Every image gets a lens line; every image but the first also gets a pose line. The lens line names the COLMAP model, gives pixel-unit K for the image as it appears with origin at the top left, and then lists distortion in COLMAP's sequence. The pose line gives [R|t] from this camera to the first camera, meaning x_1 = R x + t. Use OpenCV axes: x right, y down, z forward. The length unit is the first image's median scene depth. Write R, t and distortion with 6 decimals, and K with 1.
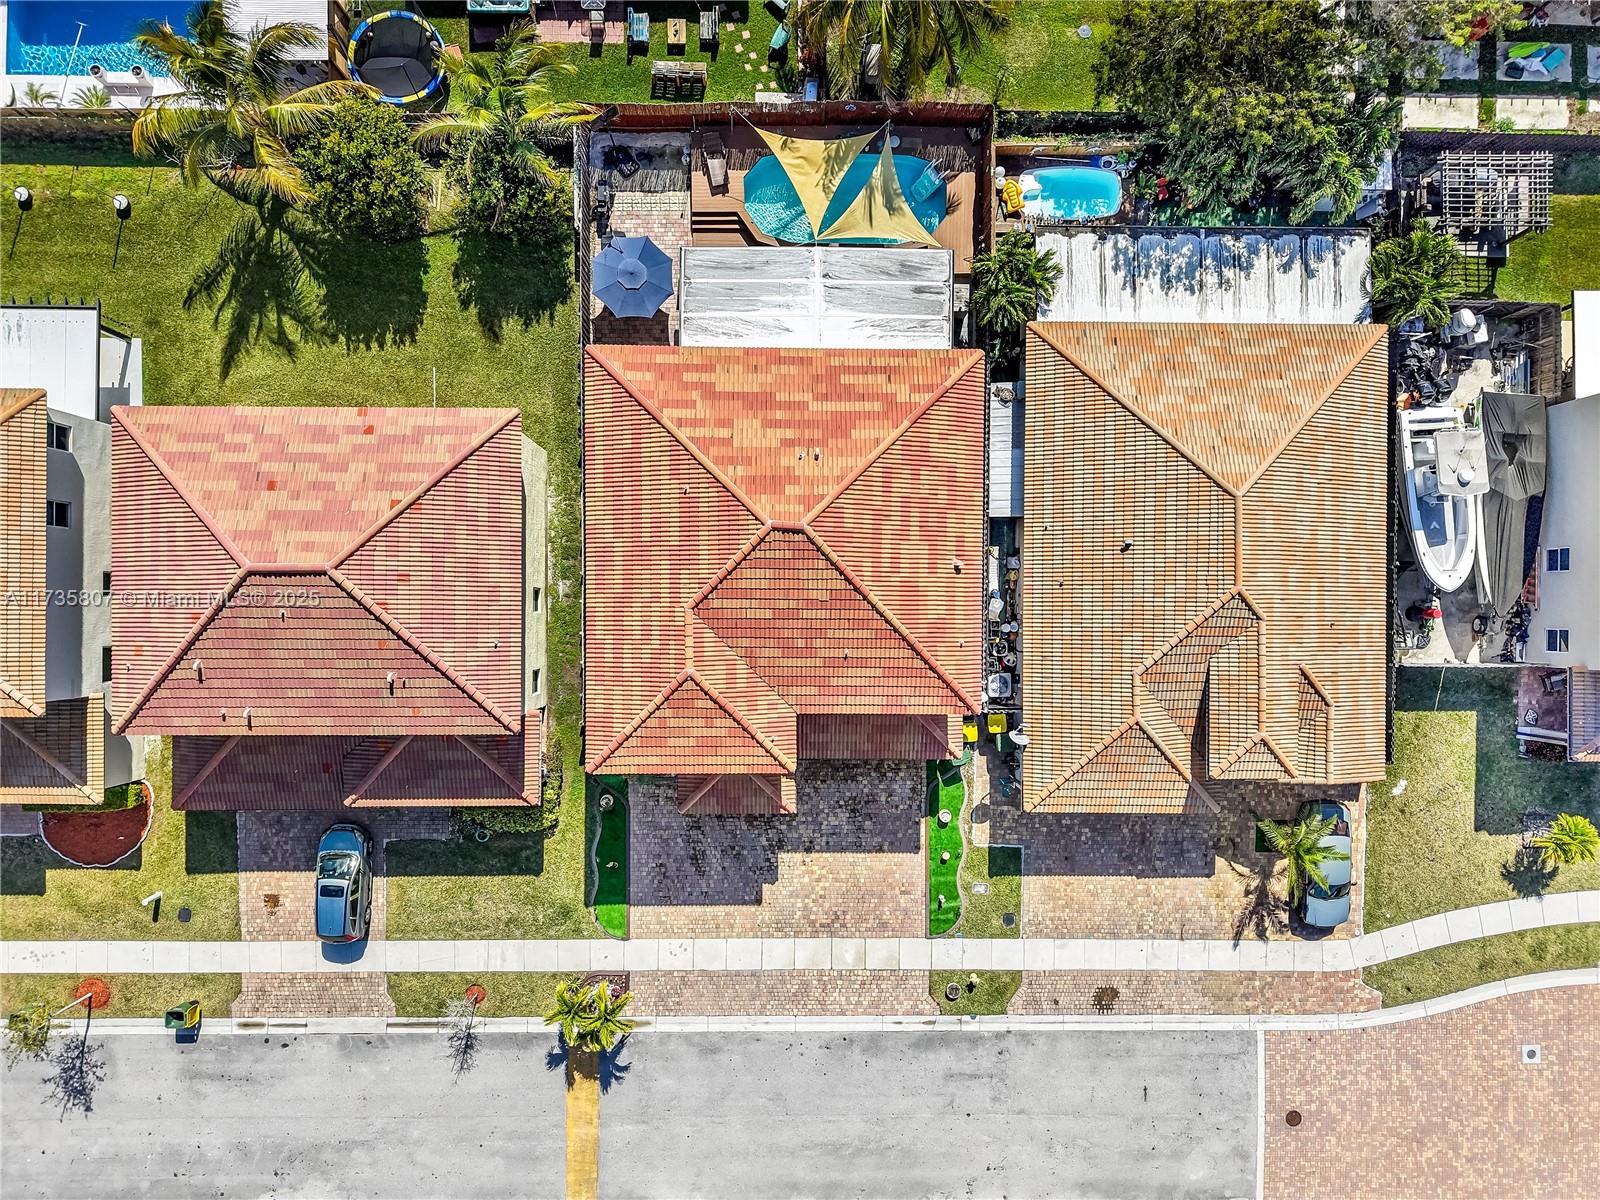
lens RADIAL K [[1065.4, 0, 797.9], [0, 1065.4, 610.1], [0, 0, 1]] dist [0.034720, -0.041125]
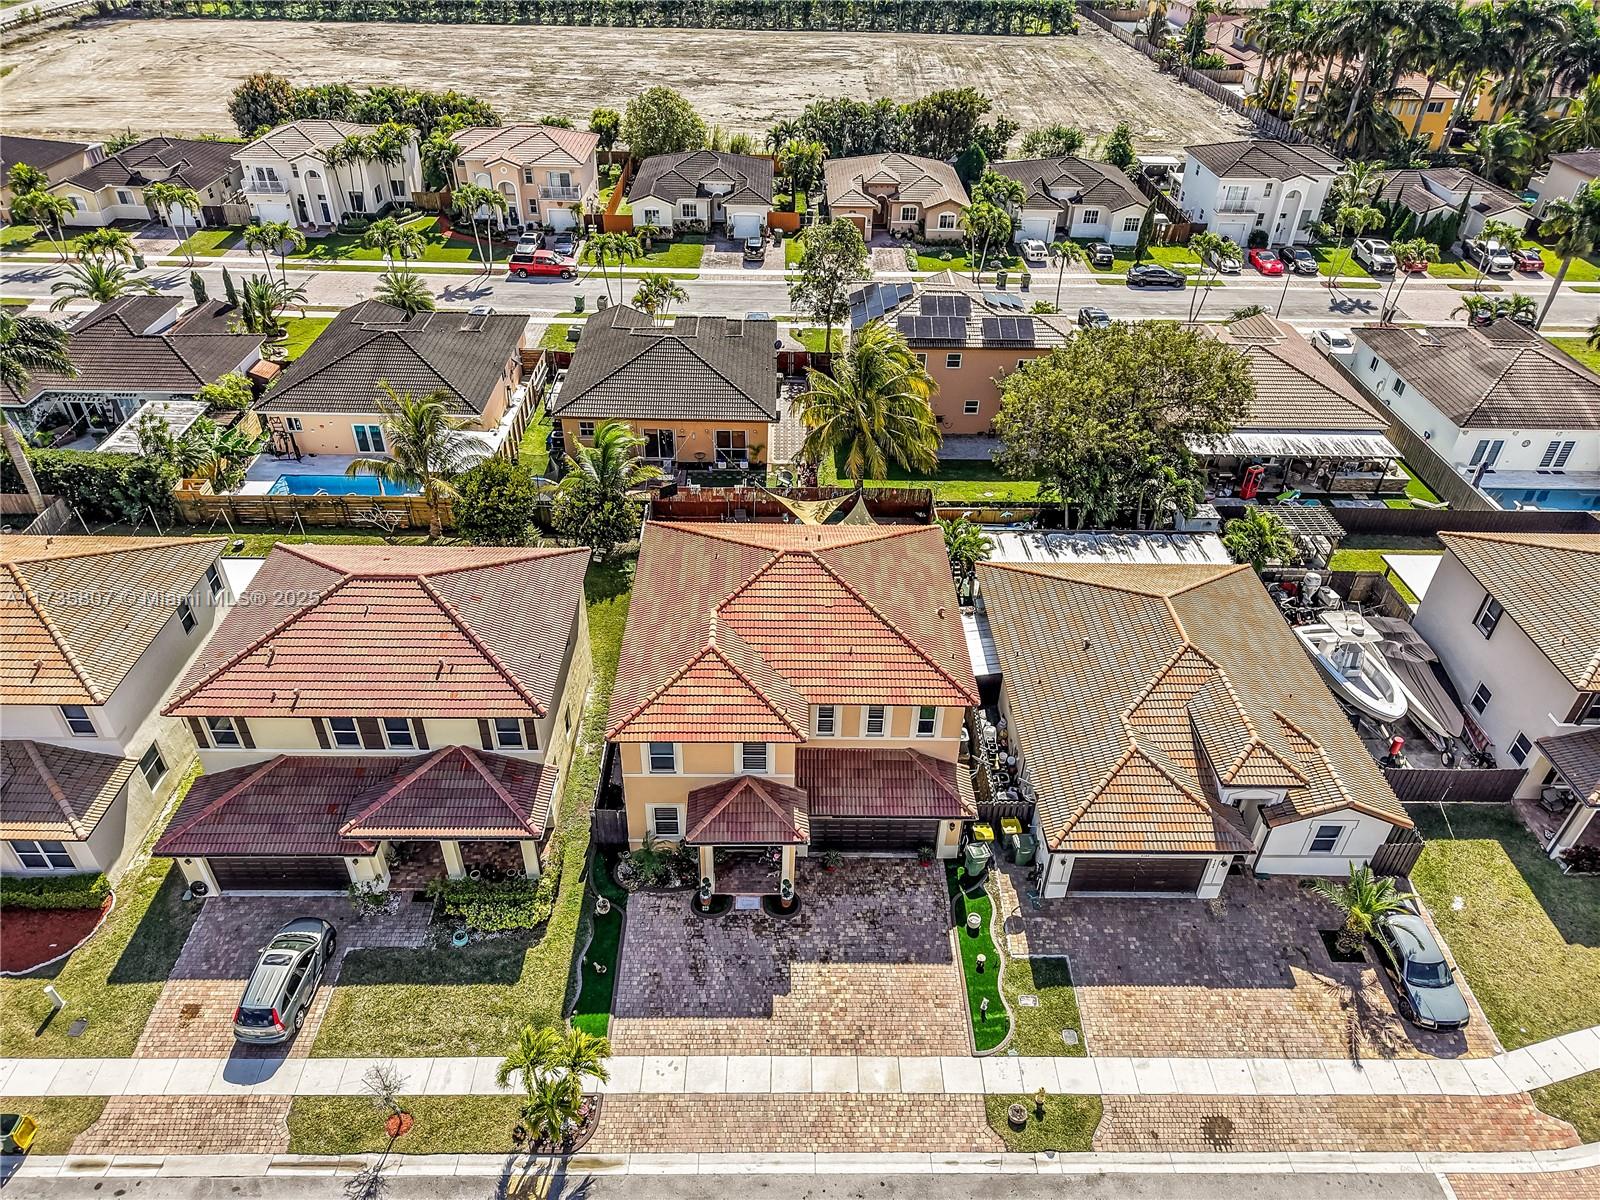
lens RADIAL K [[1076.4, 0, 800.0], [0, 1076.4, 600.0], [0, 0, 1]] dist [0.007407, -0.002074]
pose [[0.999877, -0.011450, 0.010698, -0.016553], [0.015395, 0.590537, -0.806864, 0.764804], [0.002922, 0.806929, 0.590641, 0.236788]]
